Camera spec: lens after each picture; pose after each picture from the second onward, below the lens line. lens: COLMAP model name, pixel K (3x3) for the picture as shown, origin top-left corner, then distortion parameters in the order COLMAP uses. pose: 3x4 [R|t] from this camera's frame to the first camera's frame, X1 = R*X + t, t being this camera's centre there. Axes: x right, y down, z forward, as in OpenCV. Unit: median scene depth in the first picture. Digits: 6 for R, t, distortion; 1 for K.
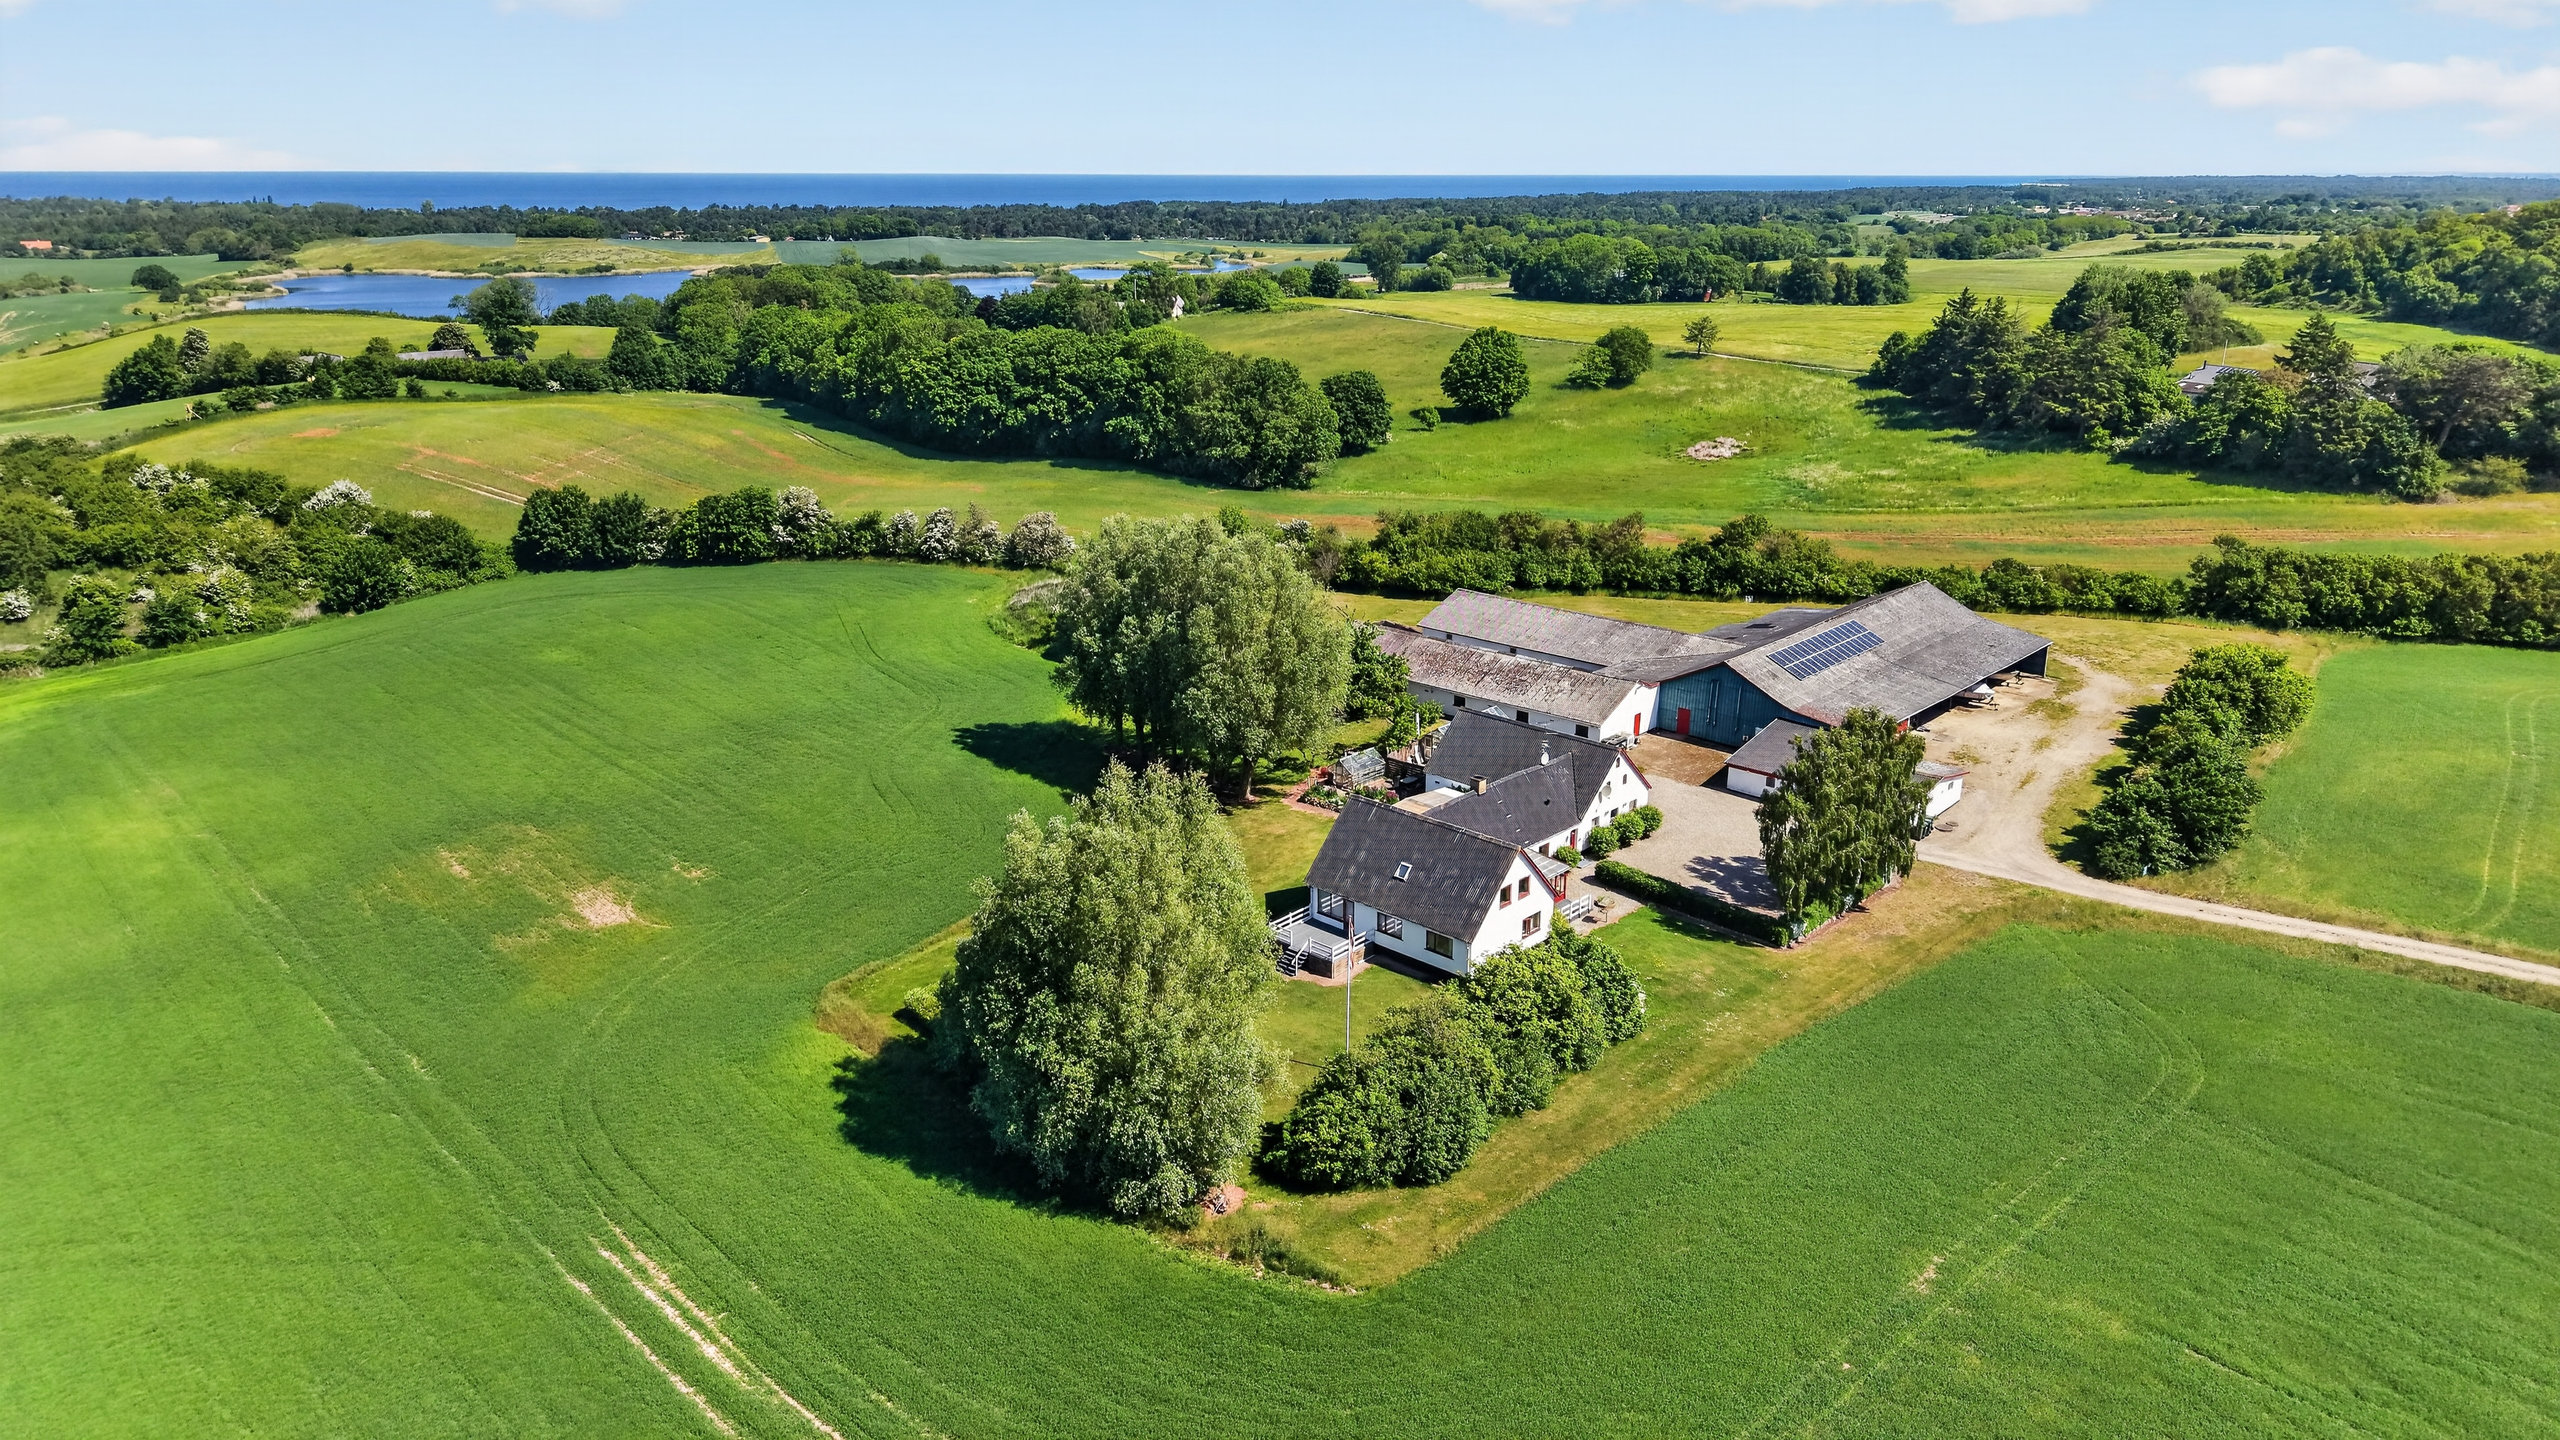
lens RADIAL K [[1705.9, 0, 1275.6], [0, 1705.9, 722.5], [0, 0, 1]] dist [0.064018, -0.084795]
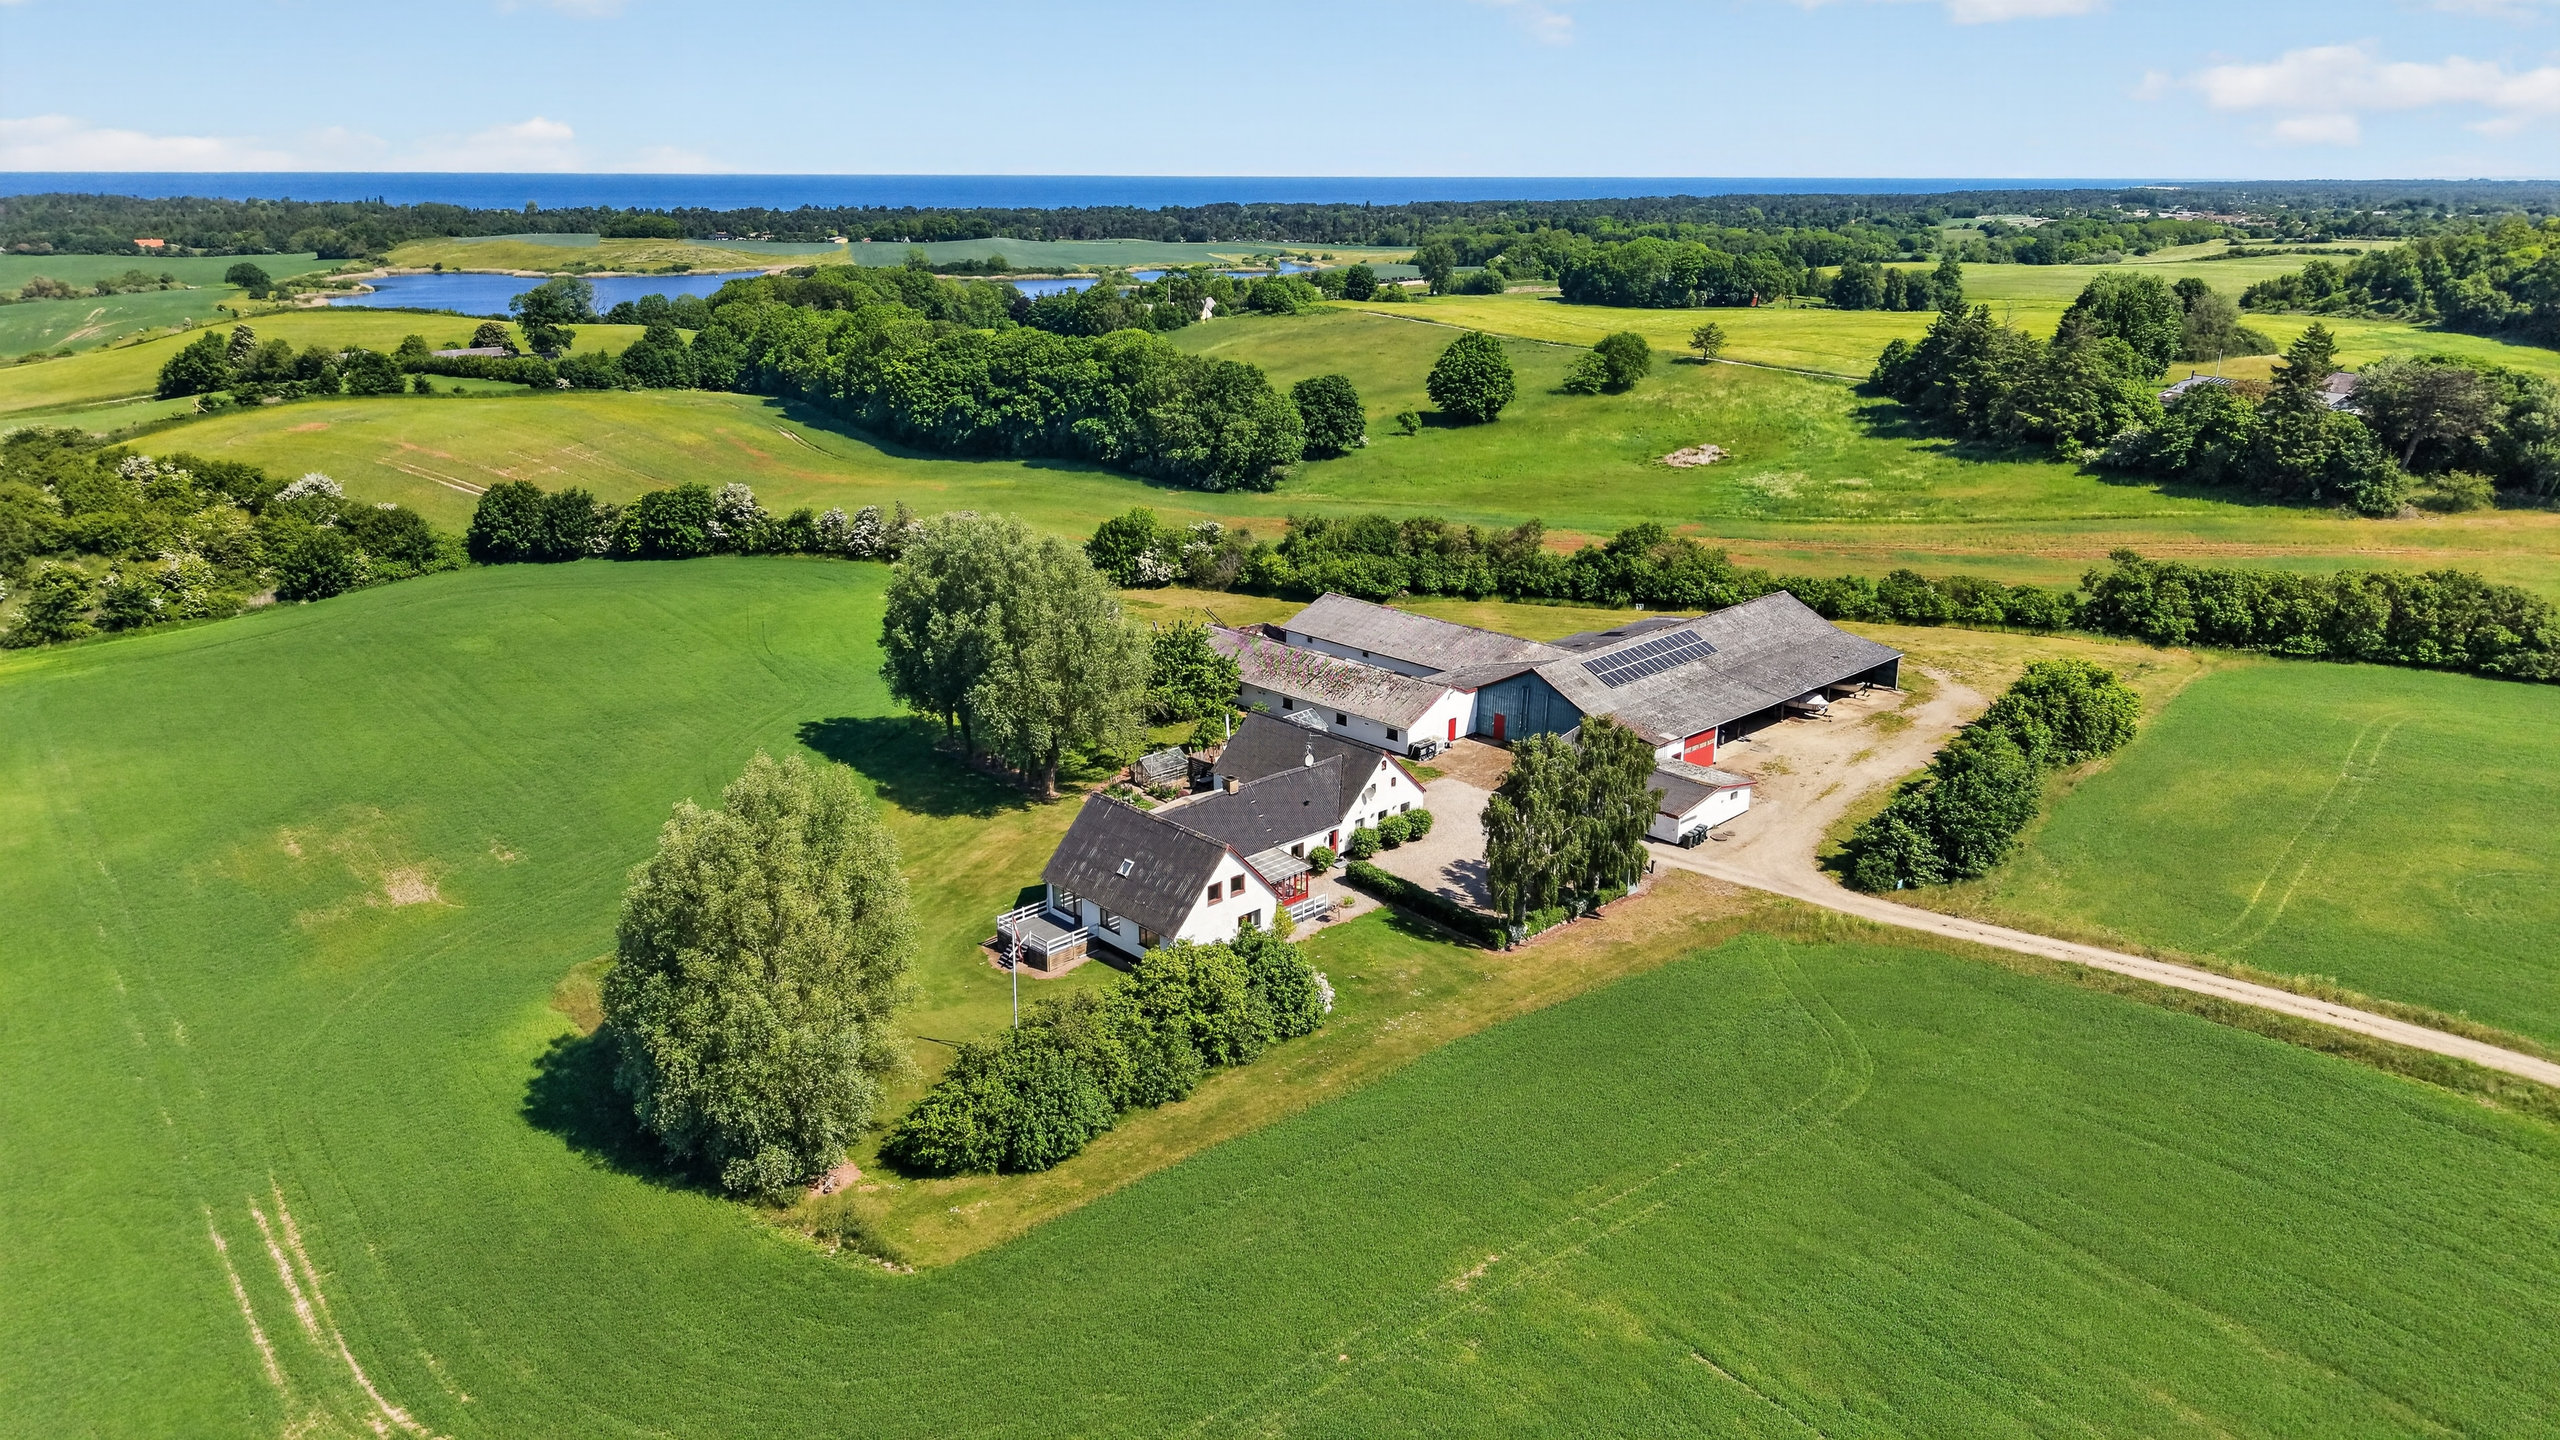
lens RADIAL K [[1705.9, 0, 1275.6], [0, 1705.9, 722.5], [0, 0, 1]] dist [0.064018, -0.084795]
pose [[0.998489, 0.017881, -0.051970, 0.092631], [-0.017938, 0.999839, -0.000624, -0.000163], [0.051951, 0.001555, 0.998648, -0.005440]]
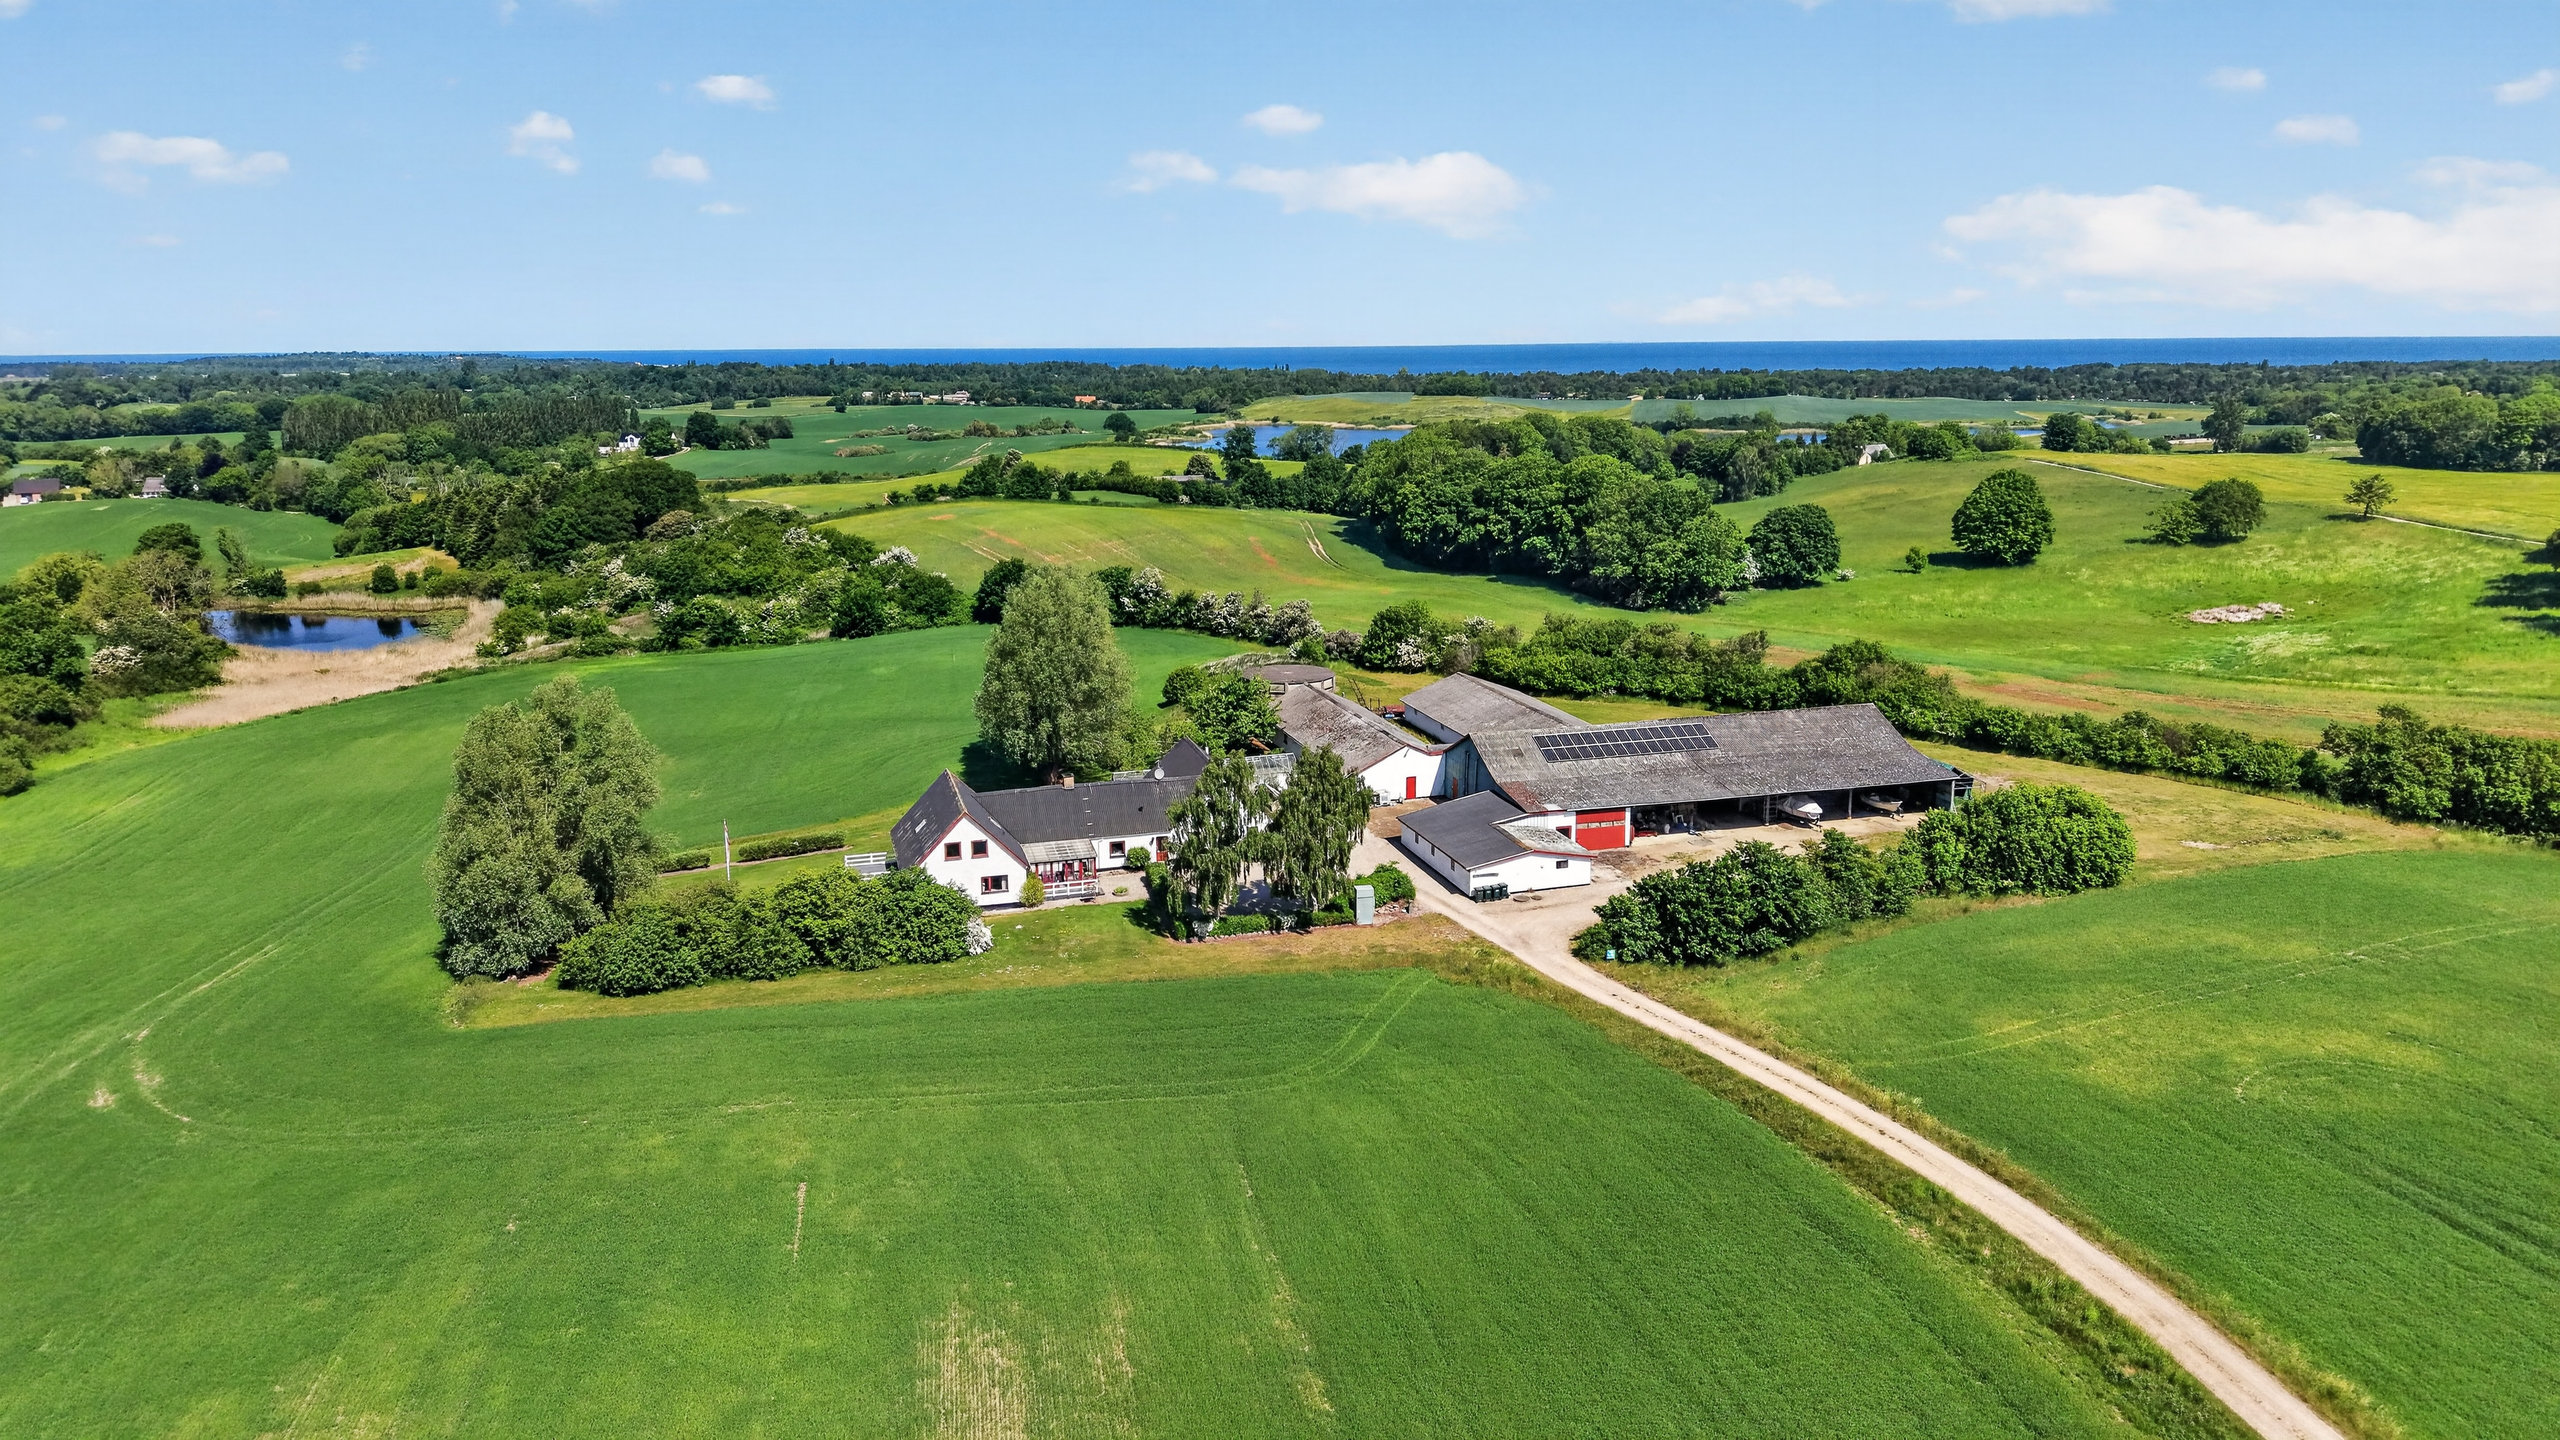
lens RADIAL K [[1705.9, 0, 1275.6], [0, 1705.9, 722.5], [0, 0, 1]] dist [0.064018, -0.084795]
pose [[0.855645, 0.104992, -0.506803, 0.389436], [-0.150836, 0.987287, -0.050128, 0.015814], [0.495097, 0.119336, 0.860603, 0.024735]]
